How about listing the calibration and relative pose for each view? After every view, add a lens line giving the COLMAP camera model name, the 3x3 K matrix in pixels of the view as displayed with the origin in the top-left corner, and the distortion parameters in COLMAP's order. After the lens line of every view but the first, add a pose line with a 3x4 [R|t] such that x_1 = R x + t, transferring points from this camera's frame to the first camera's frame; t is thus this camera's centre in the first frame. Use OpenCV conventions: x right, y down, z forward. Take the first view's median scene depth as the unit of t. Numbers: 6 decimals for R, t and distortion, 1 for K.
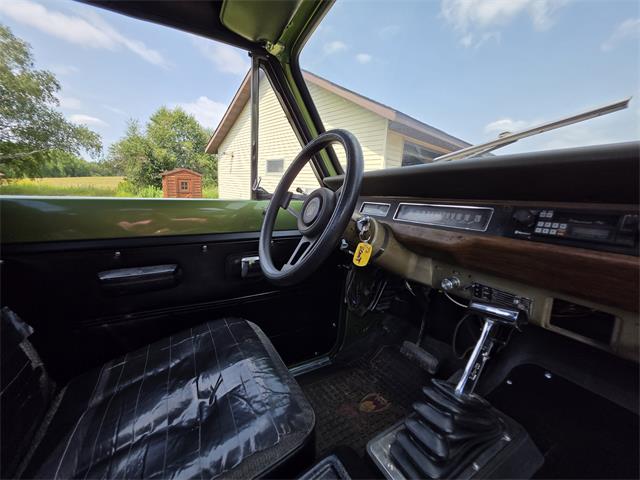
lens RADIAL K [[258.4, 0, 323.3], [0, 258.4, 238.2], [0, 0, 1]] dist [0.006973, -0.003678]
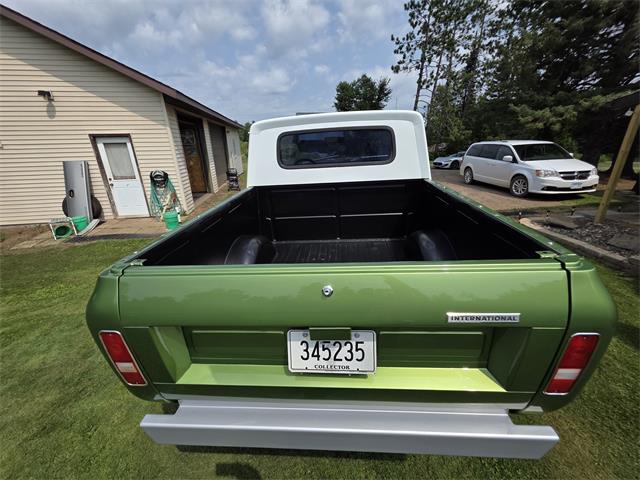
lens RADIAL K [[258.4, 0, 323.3], [0, 258.4, 238.2], [0, 0, 1]] dist [0.006973, -0.003678]
pose [[0.539154, -0.355029, 0.763720, -3.089147], [0.208394, 0.934846, 0.287463, -0.227166], [-0.816018, 0.004168, 0.578012, -1.655107]]
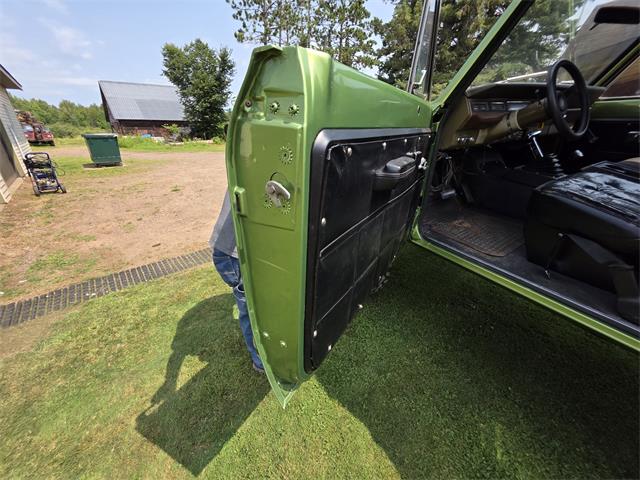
lens RADIAL K [[255.4, 0, 322.1], [0, 255.4, 236.6], [0, 0, 1]] dist [0.002435, 0.000292]
pose [[-0.010027, -0.450922, 0.892507, -1.474557], [0.195601, 0.874425, 0.443984, -0.288542], [-0.980632, 0.179027, 0.079433, 1.845928]]
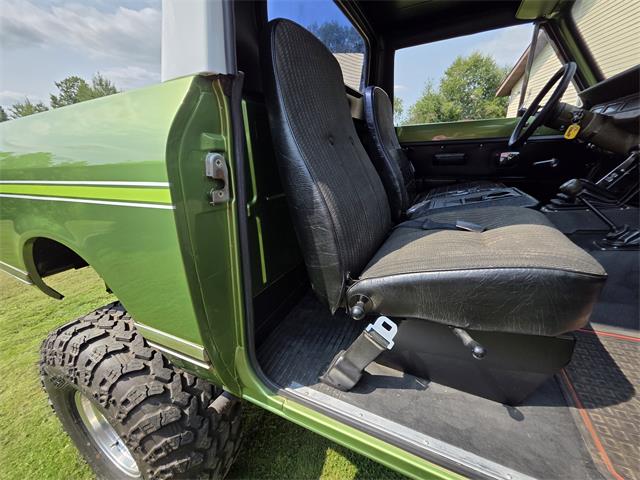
lens RADIAL K [[258.0, 0, 319.8], [0, 258.0, 236.8], [0, 0, 1]] dist [0.003443, 0.000229]
pose [[0.566571, 0.218109, -0.794623, 0.545678], [-0.088740, 0.974875, 0.204313, 0.410007], [0.819221, -0.045243, 0.571691, -1.125439]]
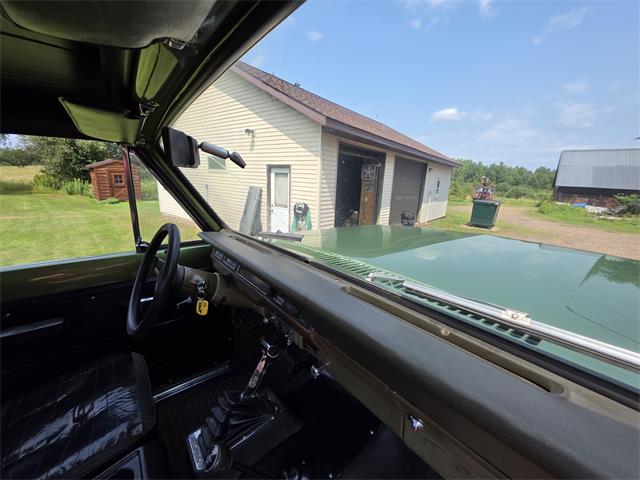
lens RADIAL K [[258.4, 0, 323.3], [0, 258.4, 238.2], [0, 0, 1]] dist [0.006973, -0.003678]
pose [[0.986369, -0.049870, 0.156807, 0.436211], [0.042787, 0.997920, 0.048228, -0.256821], [-0.158886, -0.040861, 0.986451, -0.370518]]
